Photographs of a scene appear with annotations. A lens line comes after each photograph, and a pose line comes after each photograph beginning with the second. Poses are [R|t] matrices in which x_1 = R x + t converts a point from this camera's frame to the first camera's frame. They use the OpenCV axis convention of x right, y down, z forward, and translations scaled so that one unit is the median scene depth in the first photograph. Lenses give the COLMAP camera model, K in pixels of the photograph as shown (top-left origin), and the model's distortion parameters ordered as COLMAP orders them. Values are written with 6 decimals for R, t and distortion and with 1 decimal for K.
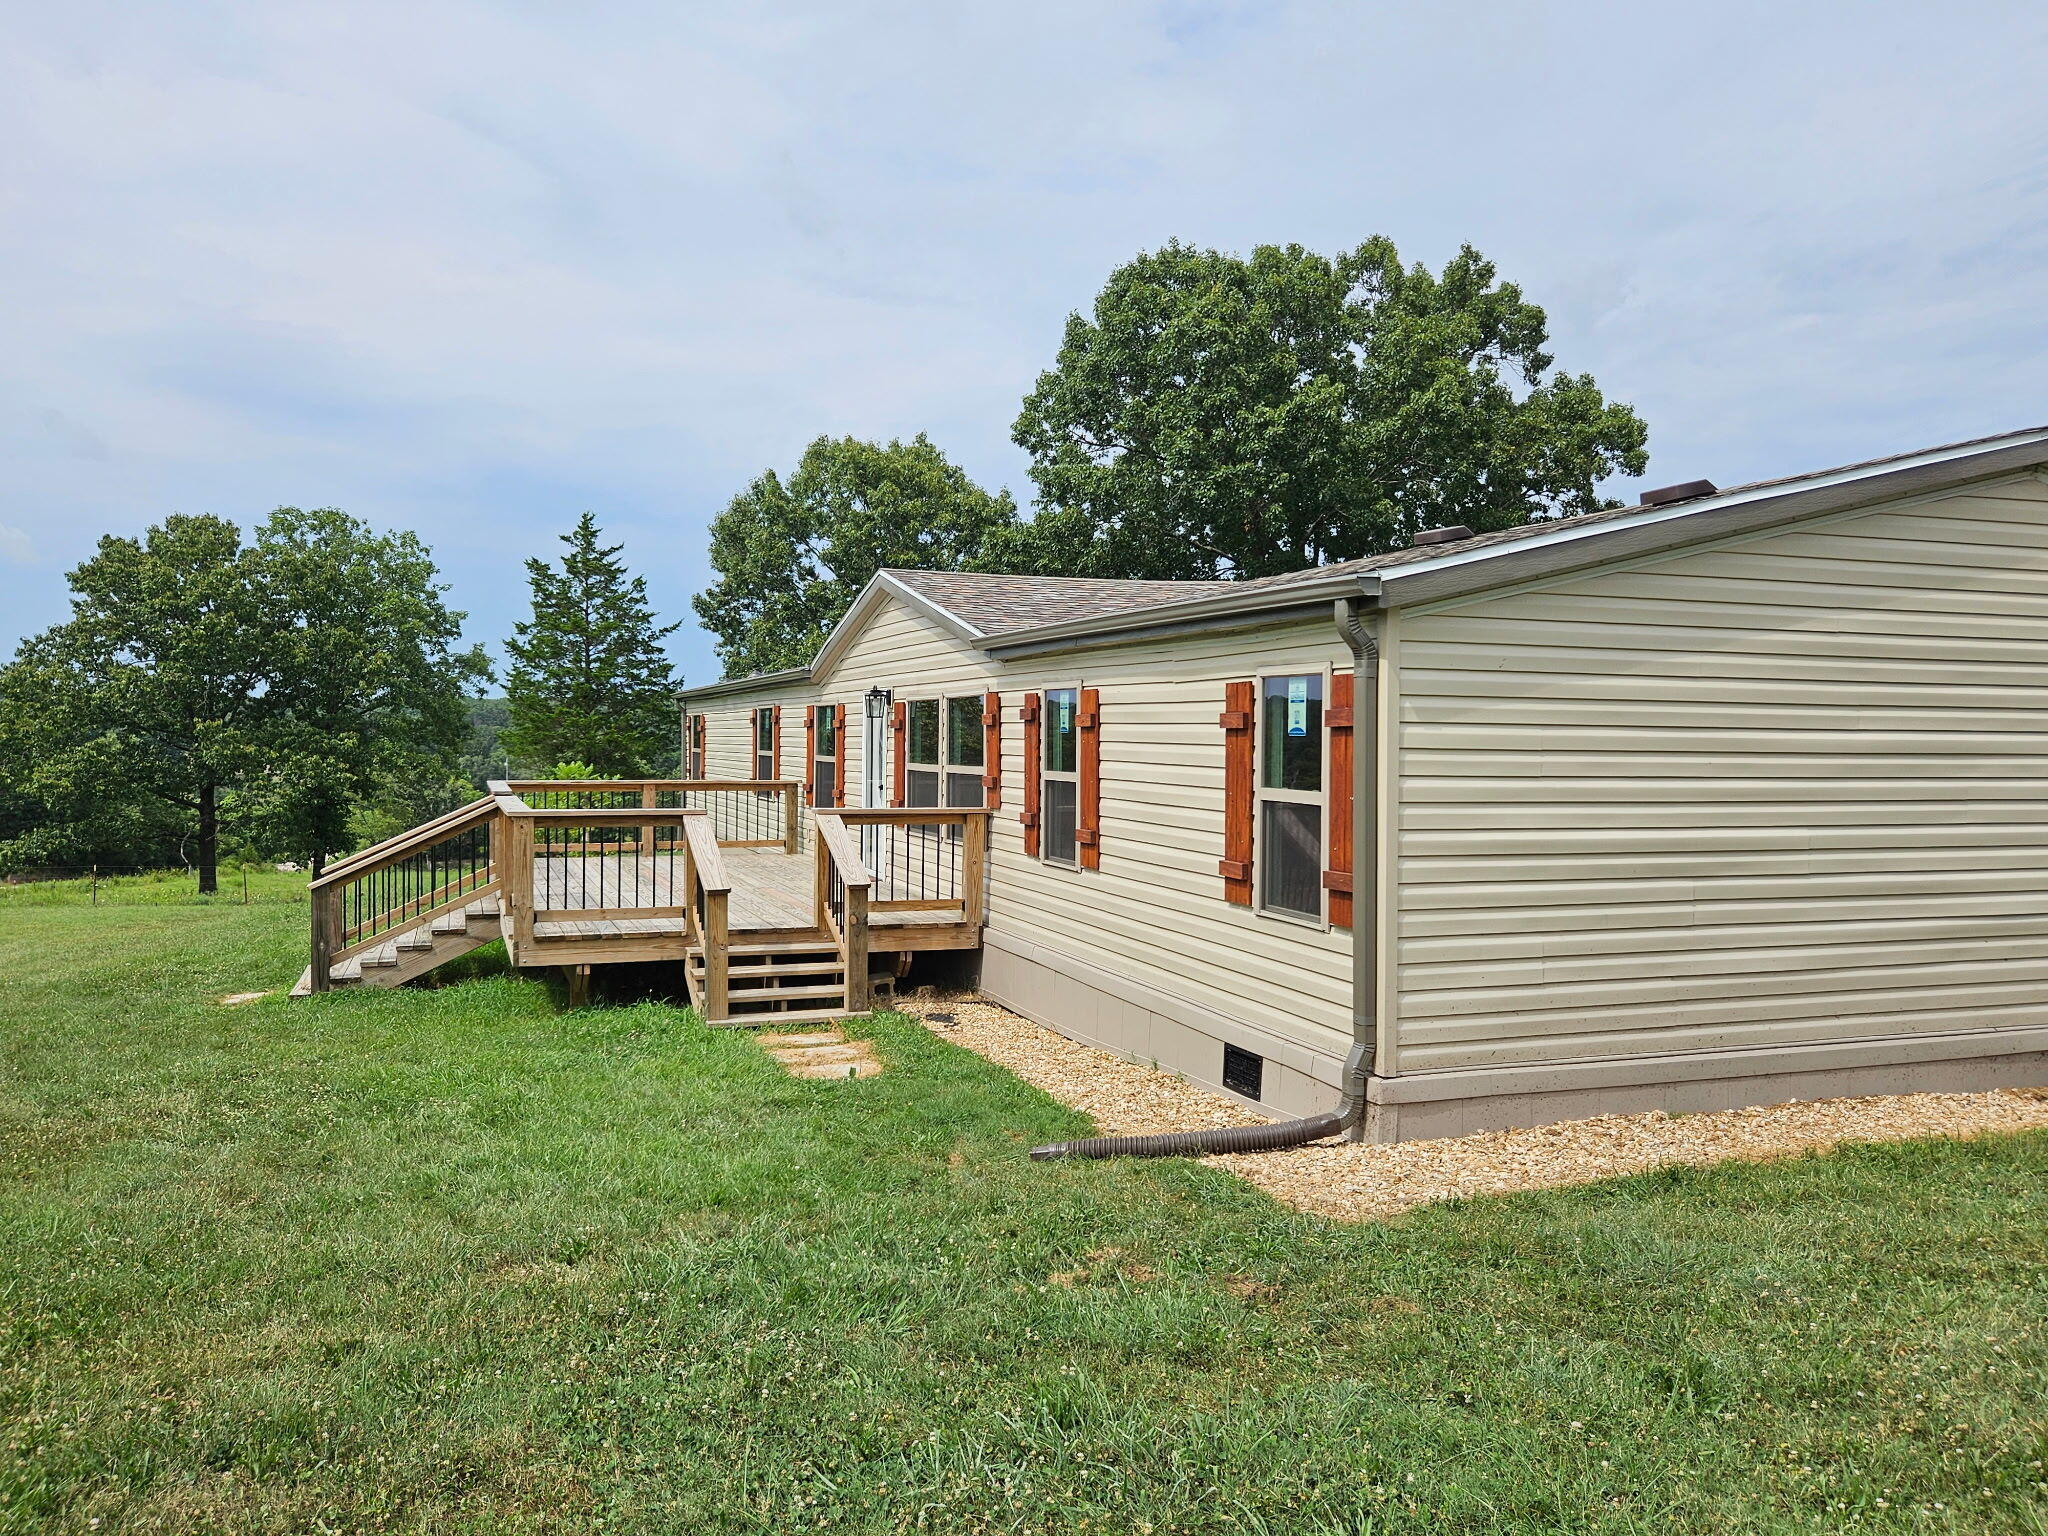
lens RADIAL K [[1557.6, 0, 1046.0], [0, 1557.6, 791.5], [0, 0, 1]] dist [0.094750, -0.081497]
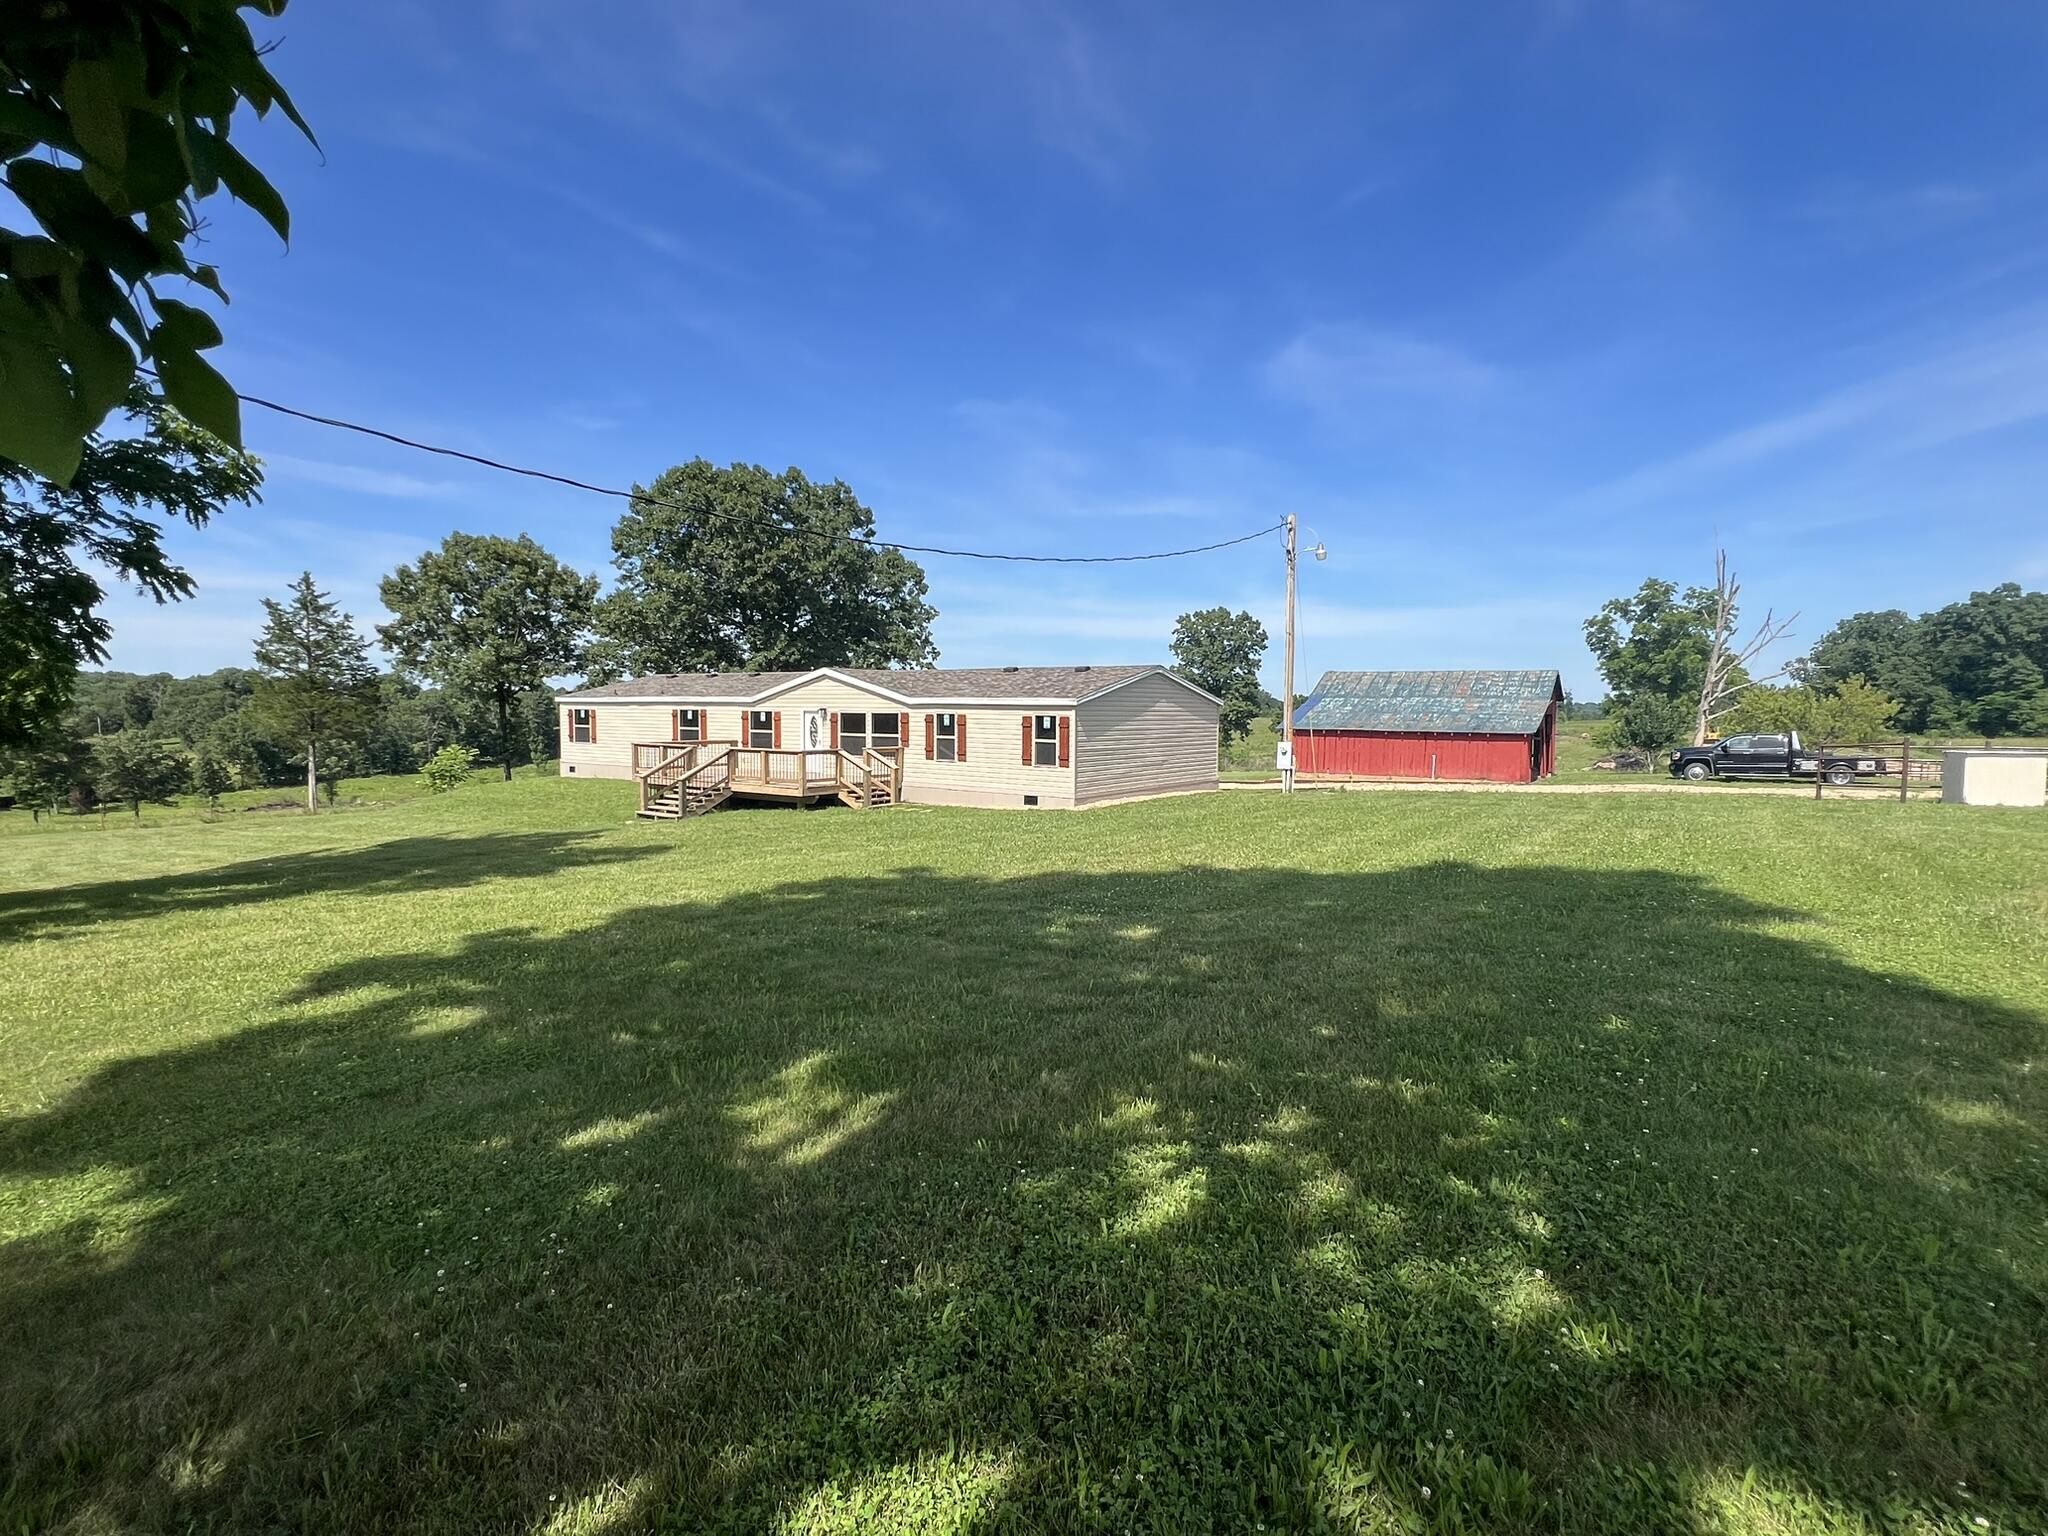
lens RADIAL K [[1029.0, 0, 1024.0], [0, 1029.0, 768.0], [0, 0, 1]] dist [0.000067, -0.000190]
pose [[0.837360, -0.036110, 0.545458, -0.309465], [0.019101, 0.999139, 0.036822, -0.005966], [-0.546318, -0.020415, 0.837329, -0.307439]]
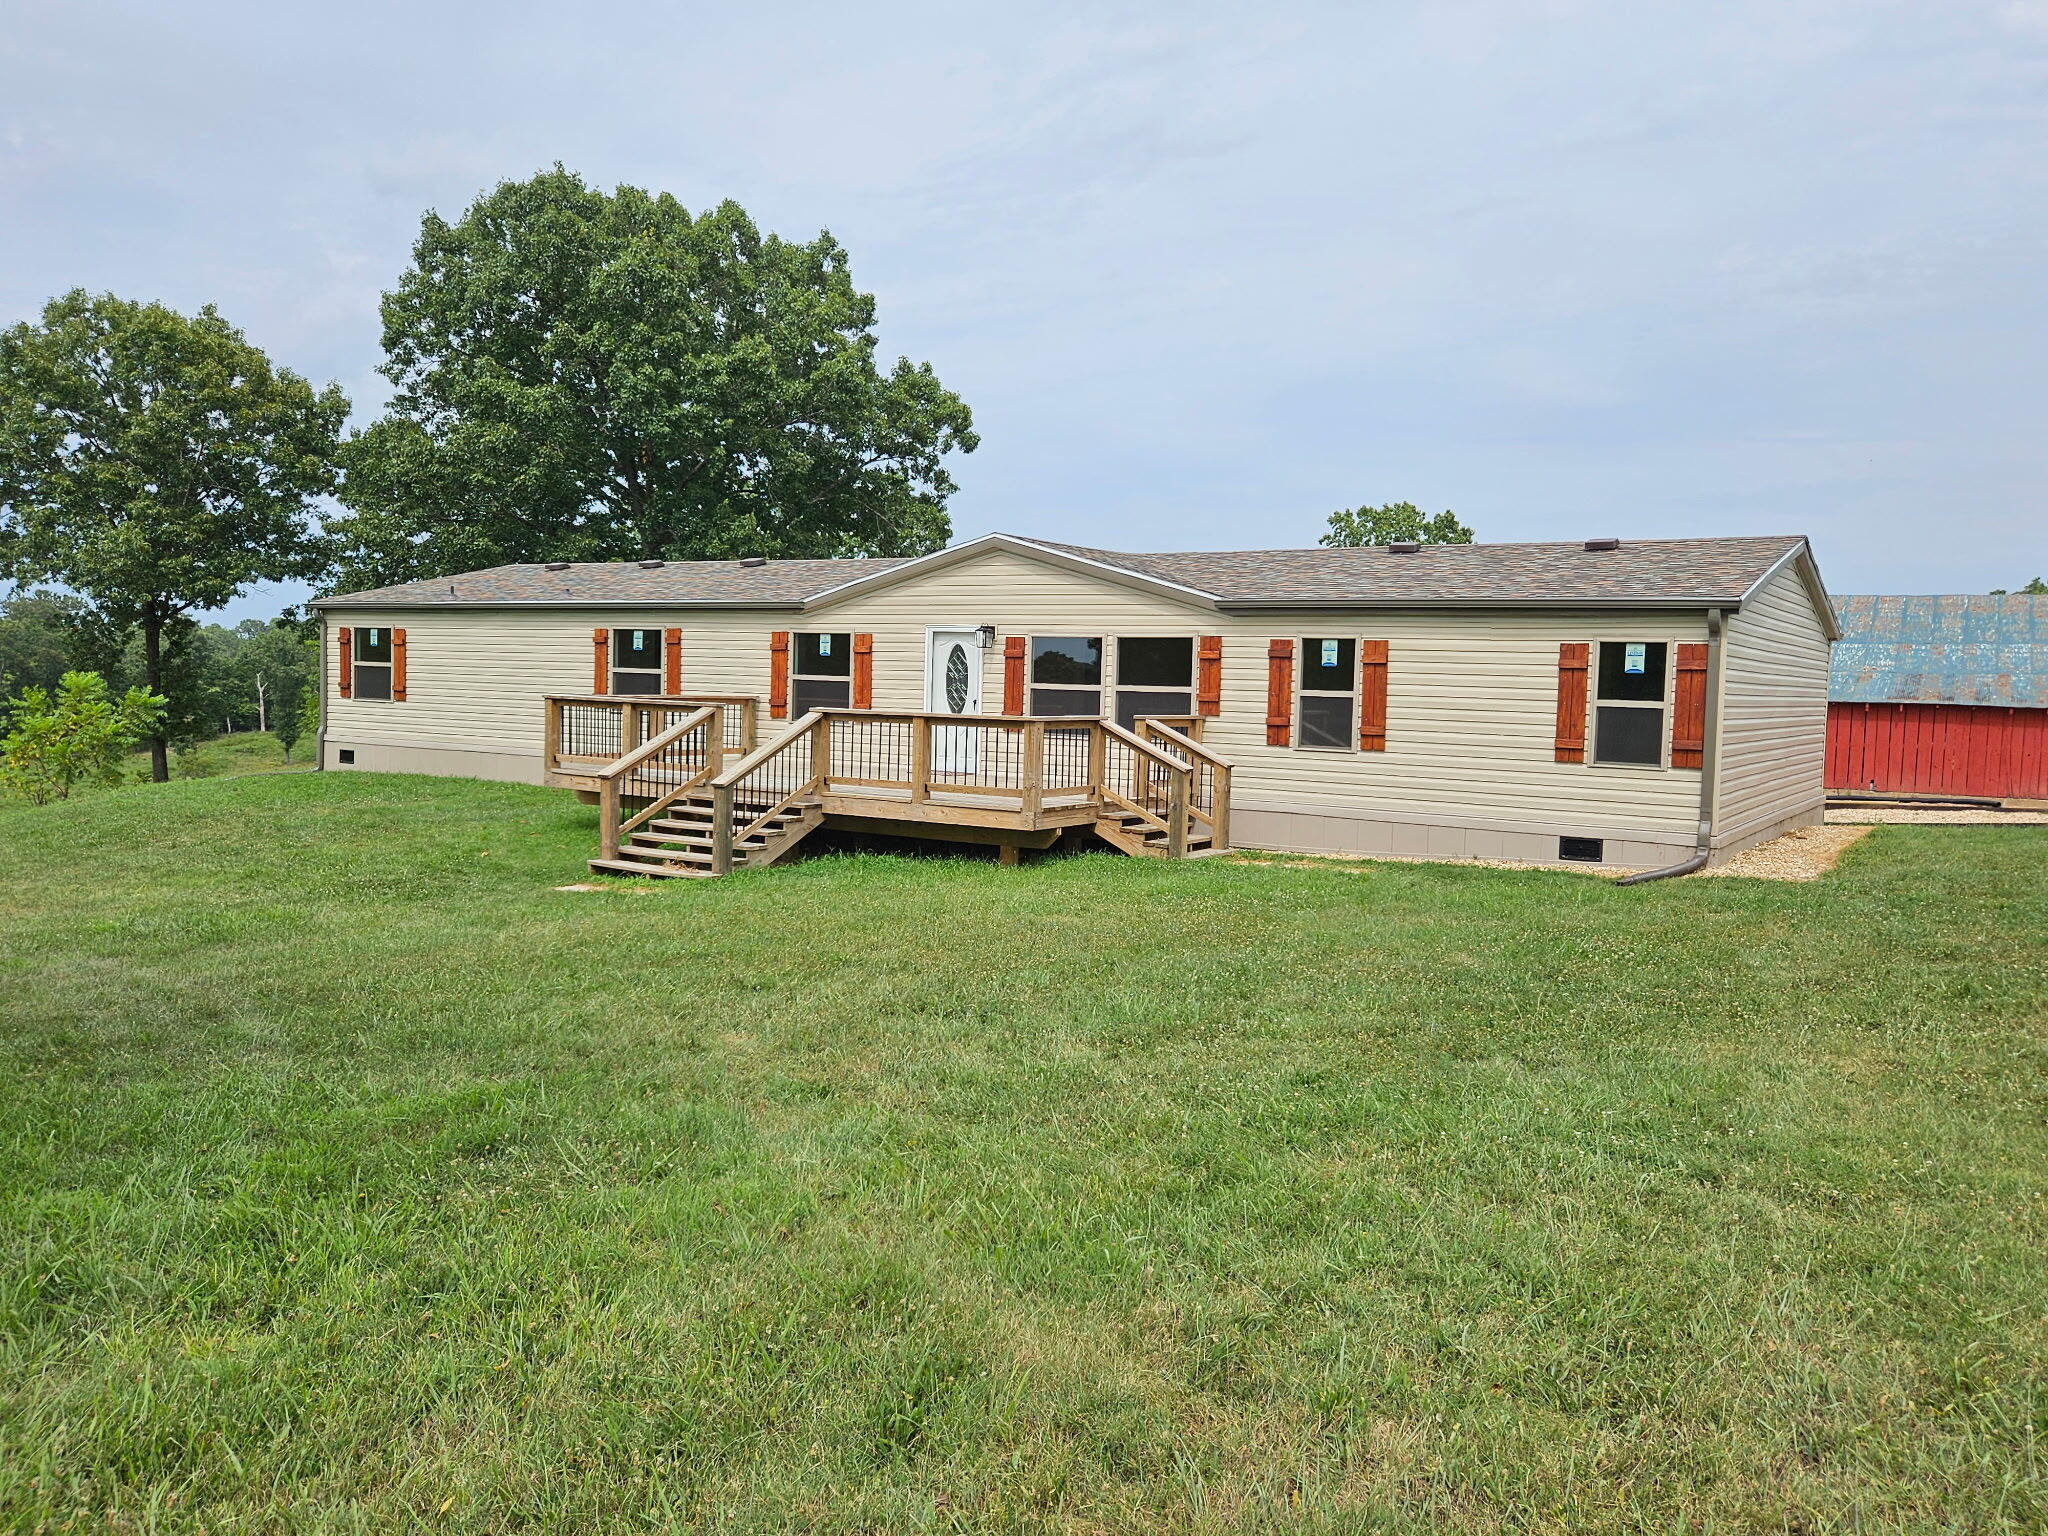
lens RADIAL K [[1557.6, 0, 1046.0], [0, 1557.6, 791.5], [0, 0, 1]] dist [0.094750, -0.081497]
pose [[0.803850, -0.029257, 0.594112, -0.304712], [-0.000624, 0.998748, 0.050028, 0.002739], [-0.594832, -0.040586, 0.802825, -0.029007]]
